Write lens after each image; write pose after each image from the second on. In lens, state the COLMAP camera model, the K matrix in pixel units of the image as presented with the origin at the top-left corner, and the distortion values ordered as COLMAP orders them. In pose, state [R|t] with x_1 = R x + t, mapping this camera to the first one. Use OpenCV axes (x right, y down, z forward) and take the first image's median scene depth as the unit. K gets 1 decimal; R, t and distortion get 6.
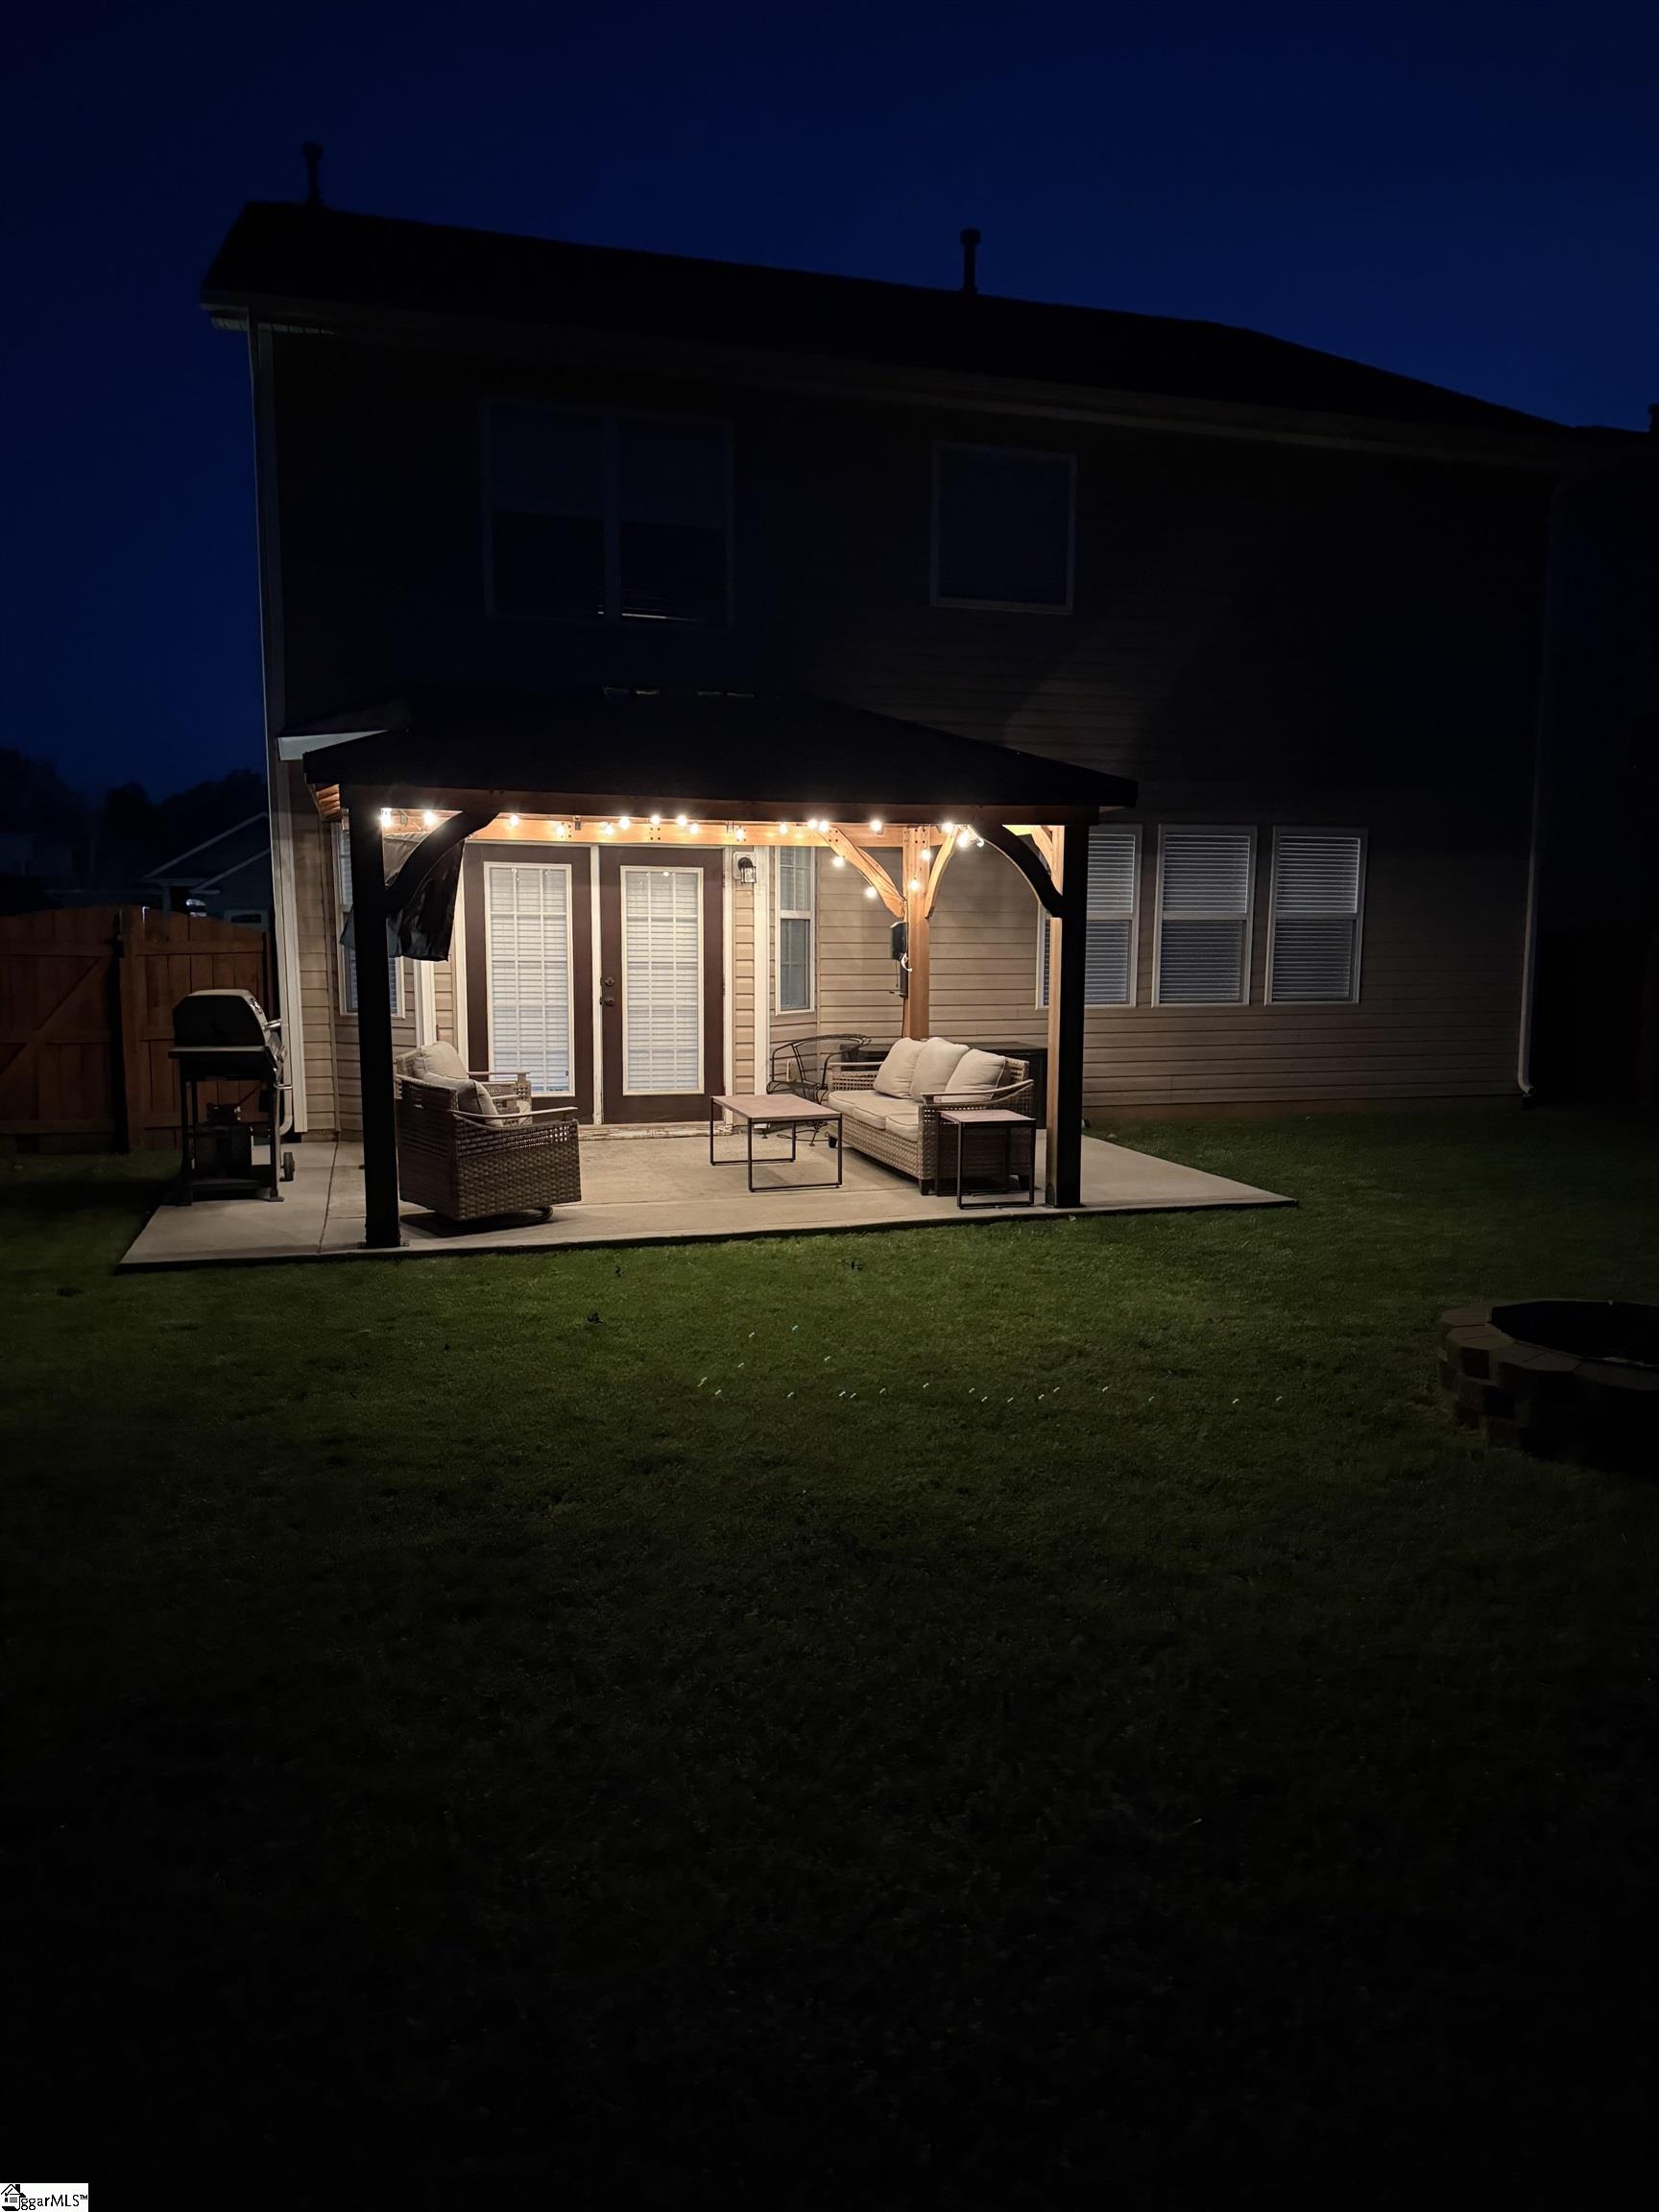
lens RADIAL K [[1521.5, 0, 829.5], [0, 1521.5, 1106.0], [0, 0, 1]] dist [0.078971, -0.000207]
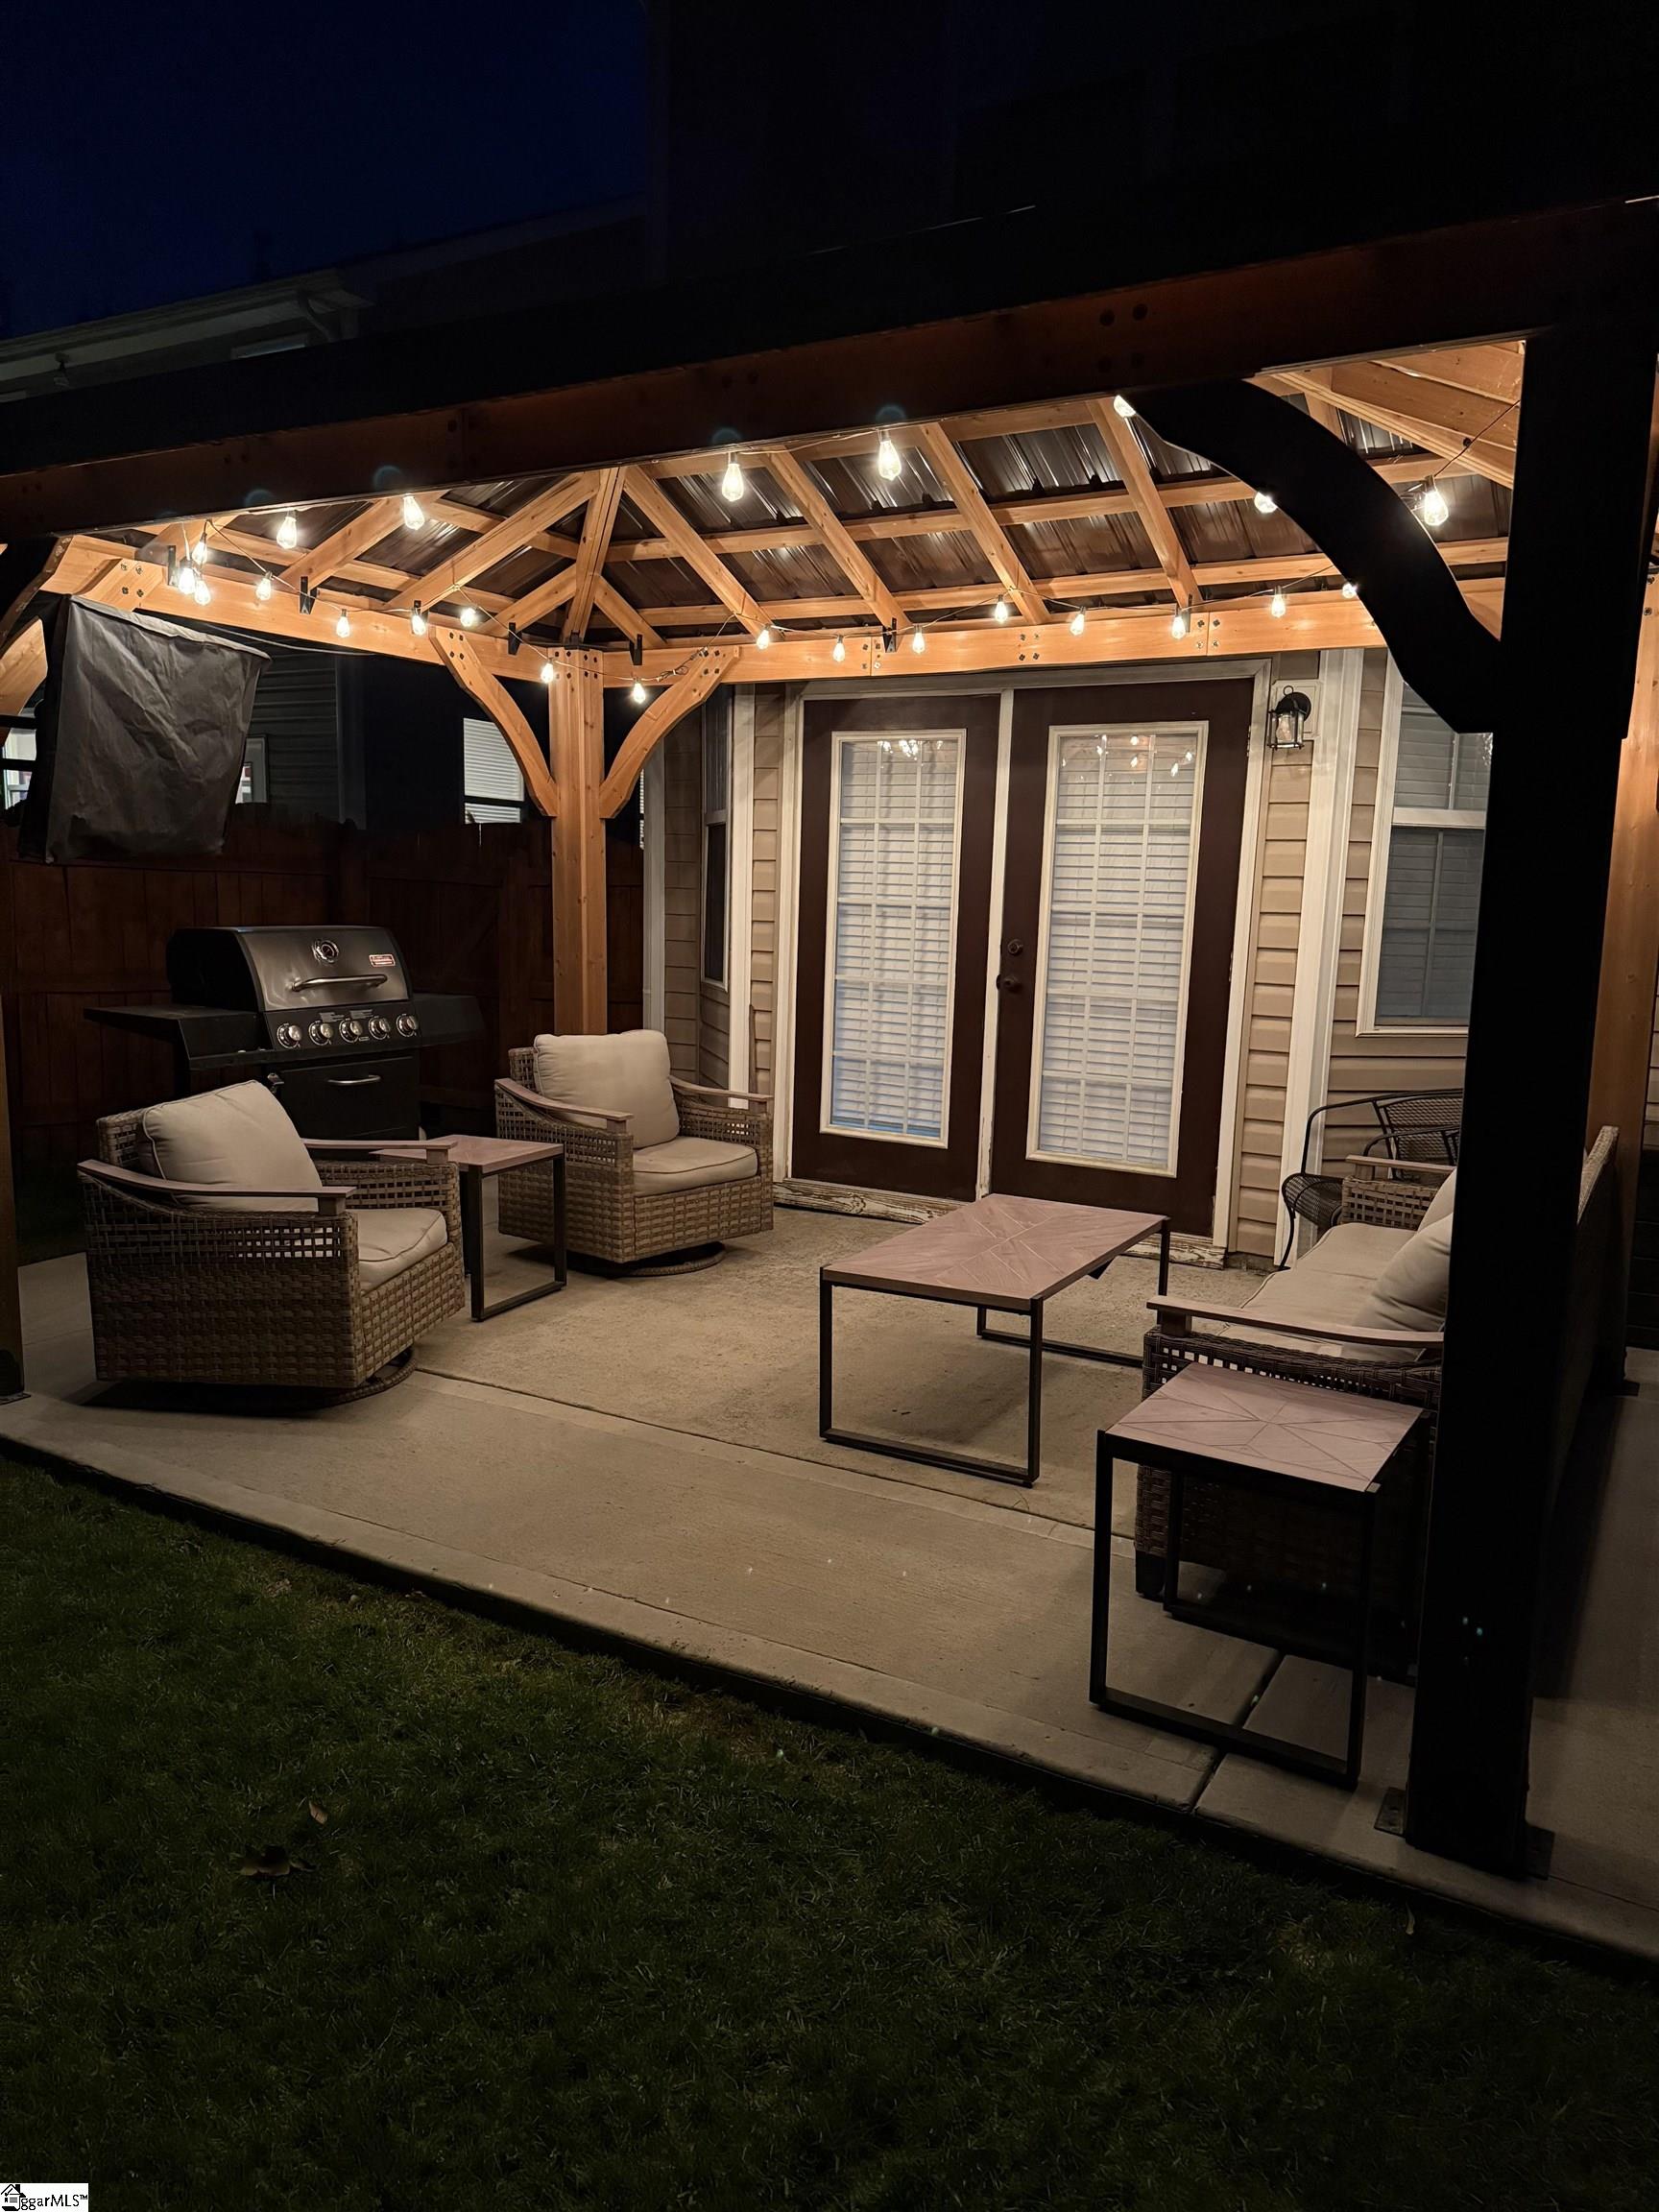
lens RADIAL K [[1521.5, 0, 829.5], [0, 1521.5, 1106.0], [0, 0, 1]] dist [0.078971, -0.000207]
pose [[0.685874, 0.119843, -0.717785, 0.201341], [-0.100745, 0.992486, 0.069442, -0.056094], [0.720713, 0.024684, 0.692794, 0.576206]]
